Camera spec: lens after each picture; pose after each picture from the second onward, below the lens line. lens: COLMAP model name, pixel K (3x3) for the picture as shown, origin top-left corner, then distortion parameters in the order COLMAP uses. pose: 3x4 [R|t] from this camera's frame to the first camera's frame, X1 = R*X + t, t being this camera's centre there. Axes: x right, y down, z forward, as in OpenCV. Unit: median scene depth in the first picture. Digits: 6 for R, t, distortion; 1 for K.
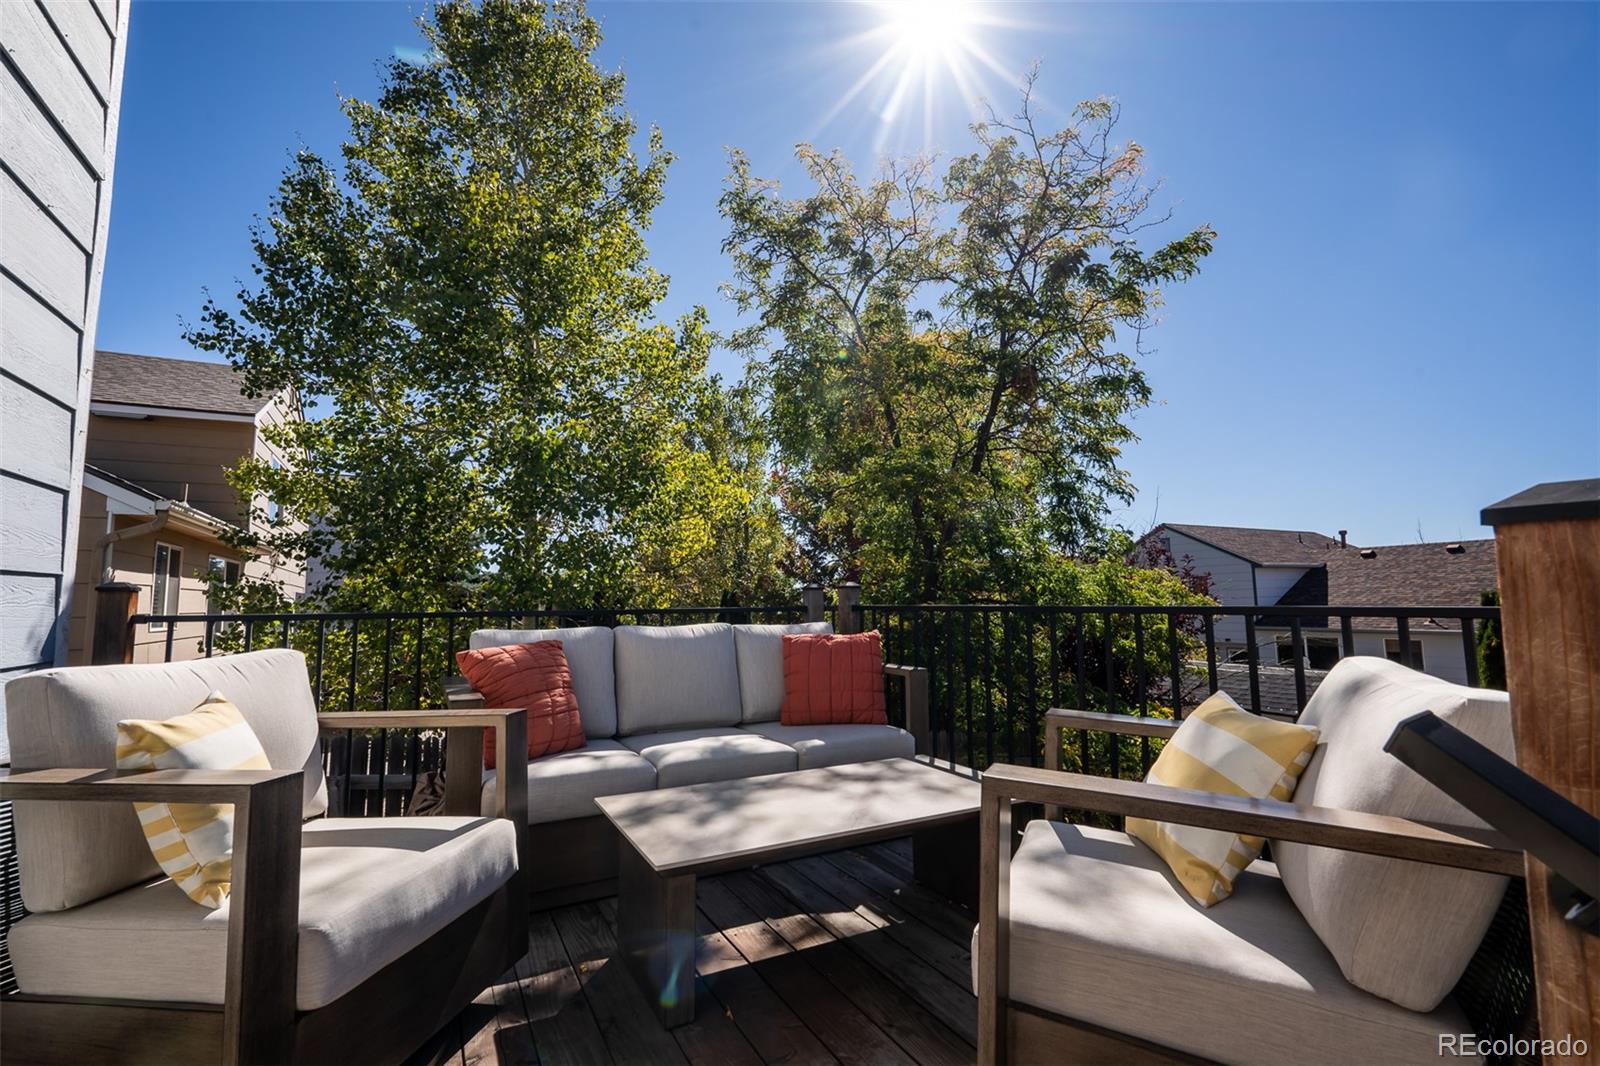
lens RADIAL K [[701.5, 0, 800.0], [0, 701.5, 533.0], [0, 0, 1]] dist [0.001748, -0.000255]
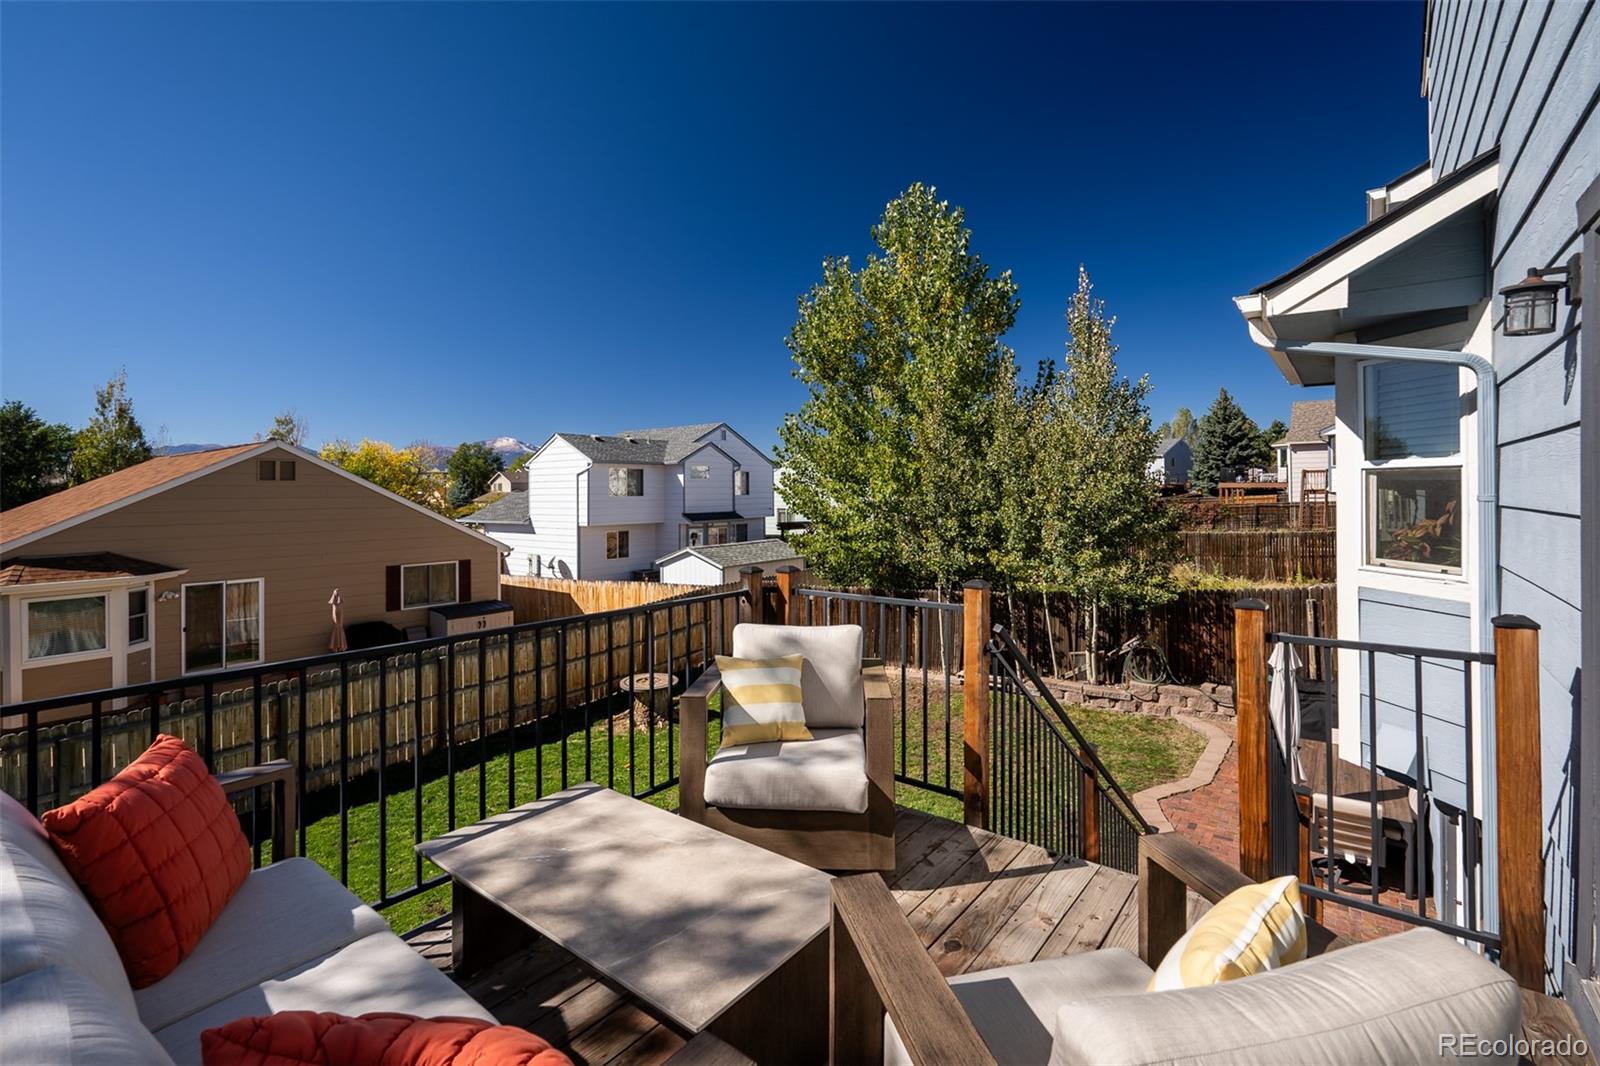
lens RADIAL K [[725.1, 0, 795.0], [0, 725.1, 479.0], [0, 0, 1]] dist [-0.055276, -0.000074]
pose [[-0.403227, 0.019328, 0.914896, -1.078365], [-0.085295, 0.994631, -0.058605, -0.133205], [-0.911116, -0.101667, -0.399413, 1.415656]]
